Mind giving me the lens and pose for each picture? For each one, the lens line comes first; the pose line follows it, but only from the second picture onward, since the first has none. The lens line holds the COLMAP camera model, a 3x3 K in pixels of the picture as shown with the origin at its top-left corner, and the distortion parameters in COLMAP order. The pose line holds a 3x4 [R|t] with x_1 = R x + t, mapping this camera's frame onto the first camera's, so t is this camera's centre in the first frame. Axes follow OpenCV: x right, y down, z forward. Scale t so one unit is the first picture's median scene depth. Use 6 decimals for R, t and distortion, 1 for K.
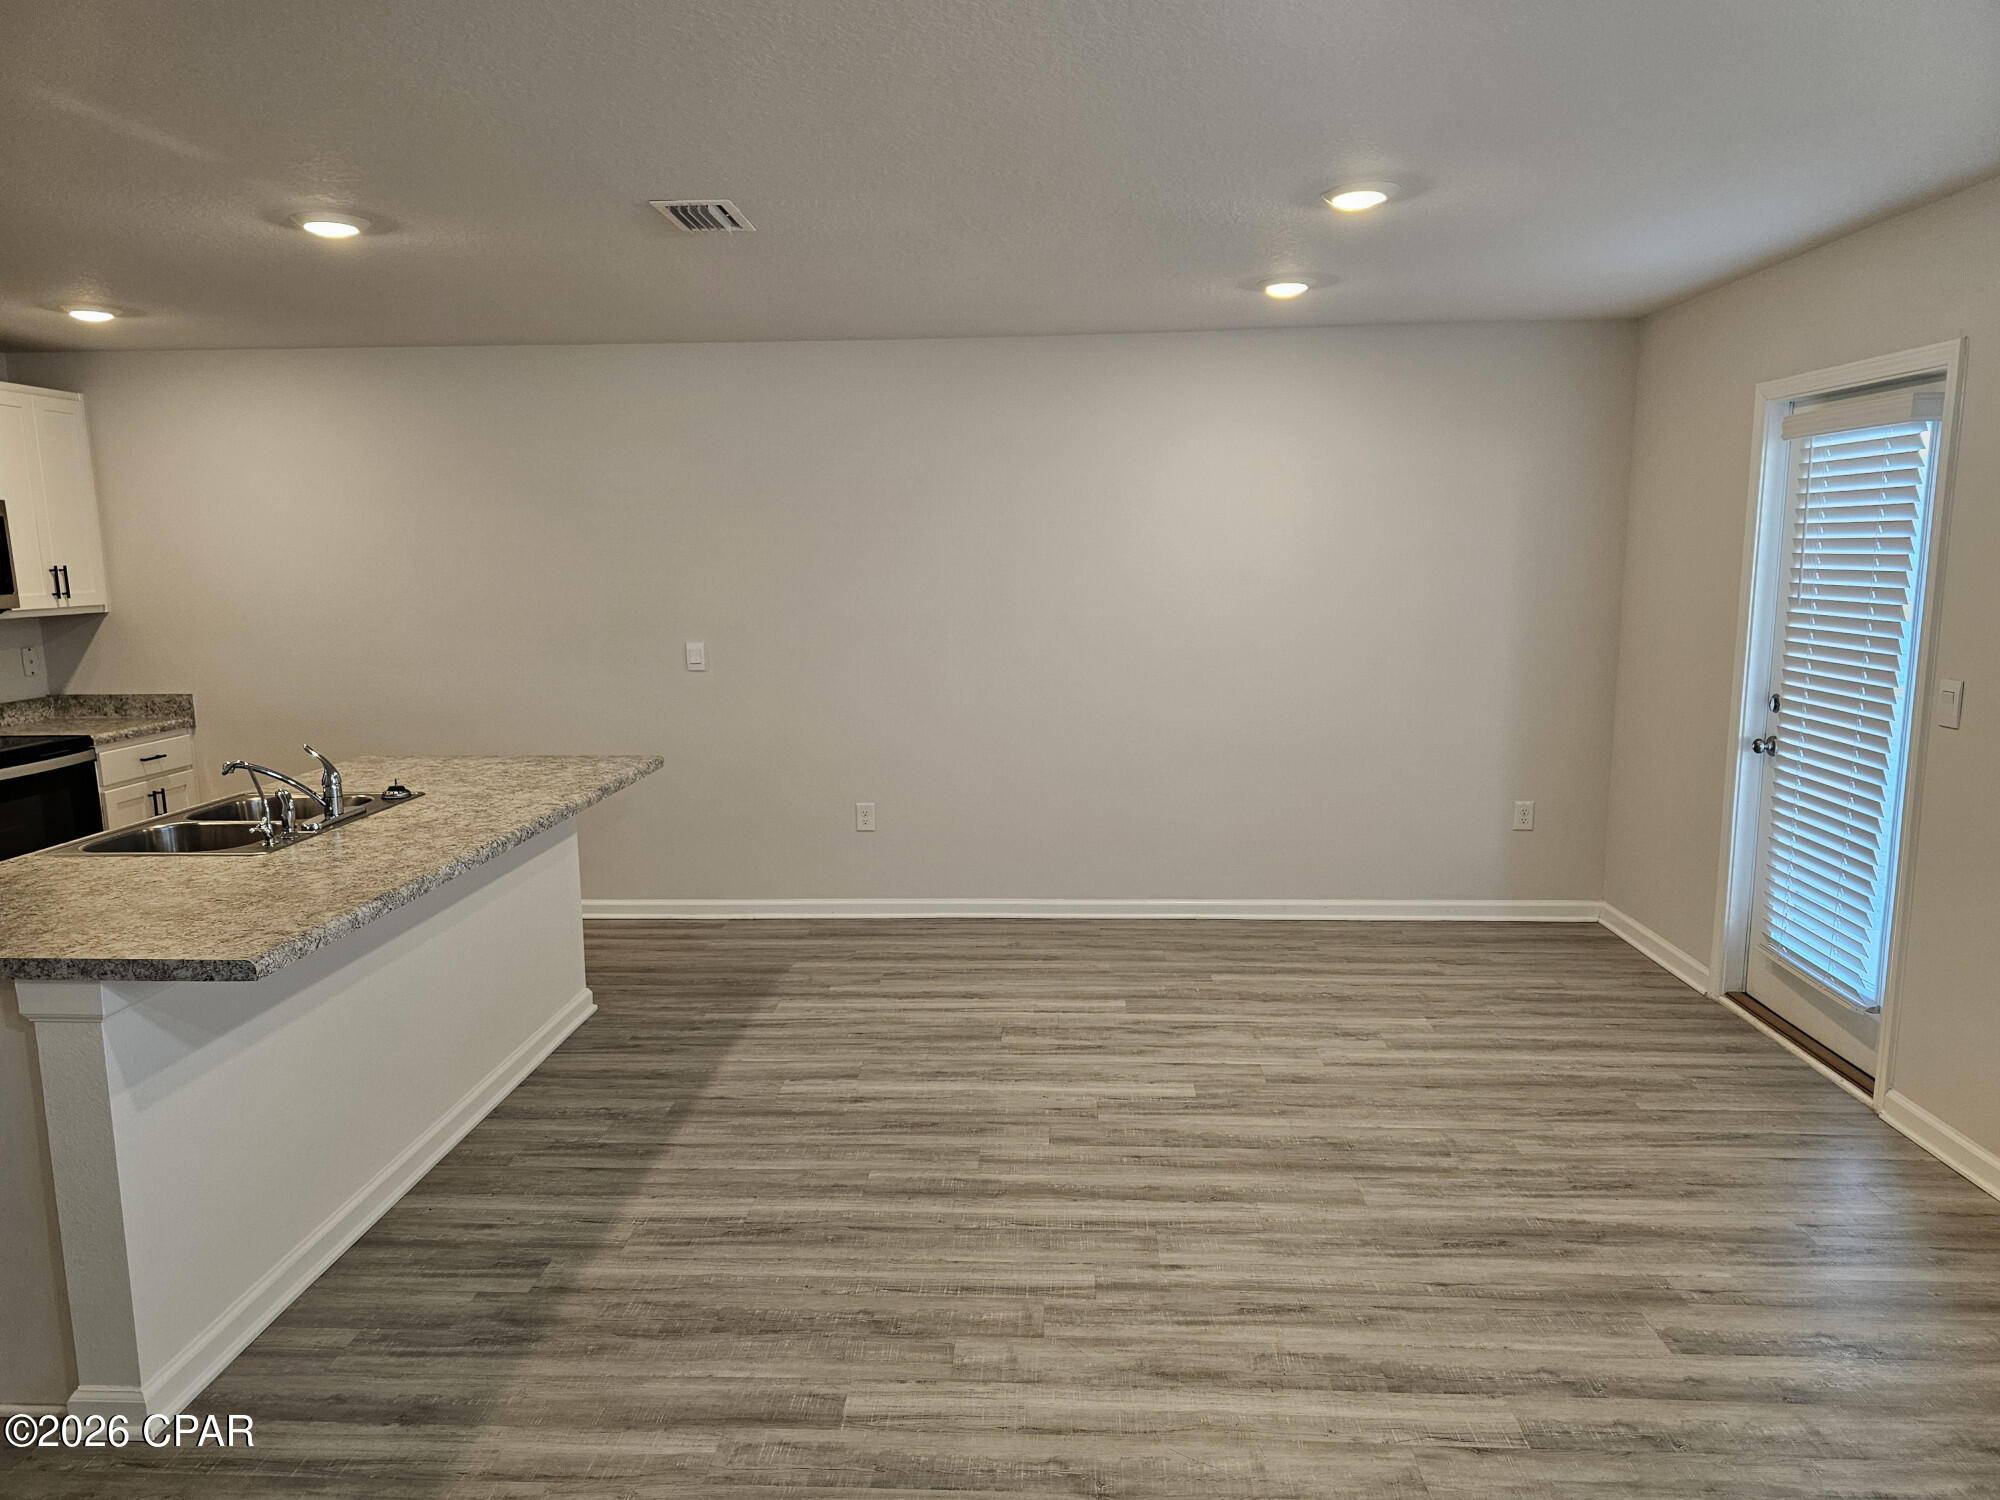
lens RADIAL K [[1348.7, 0, 1002.7], [0, 1348.7, 751.7], [0, 0, 1]] dist [0.023342, -0.002282]
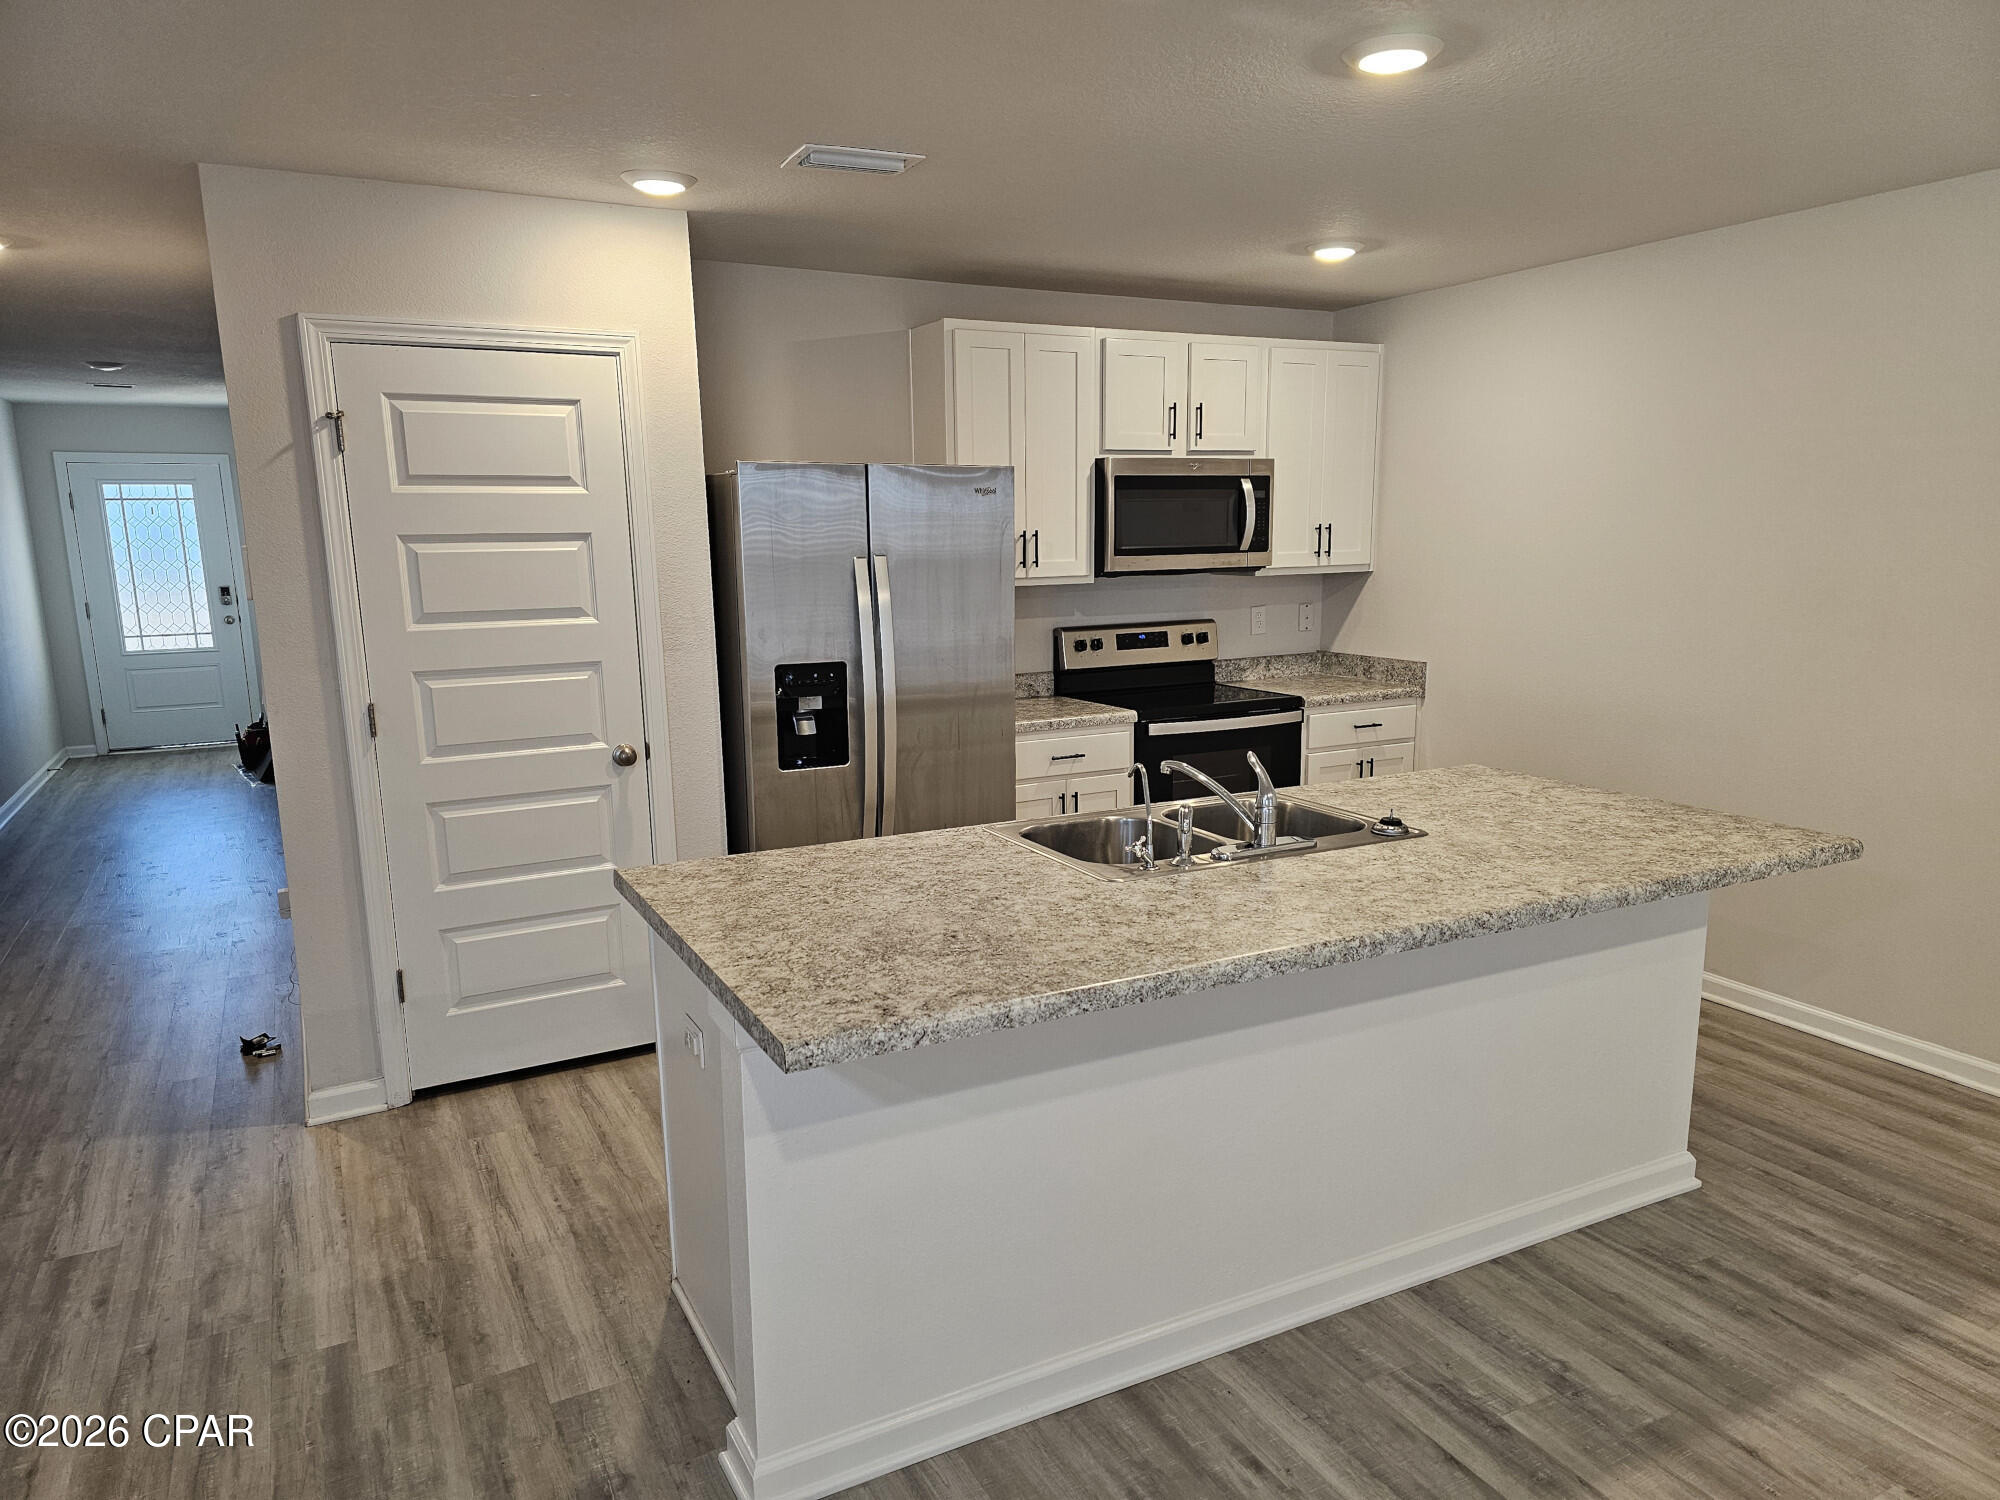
lens RADIAL K [[1348.7, 0, 1000.9], [0, 1348.7, 768.9], [0, 0, 1]] dist [0.023342, -0.002282]
pose [[0.508170, 0.160726, -0.846126, 0.066658], [-0.122926, 0.985910, 0.113451, -0.051999], [0.852439, 0.046358, 0.520768, 0.356257]]
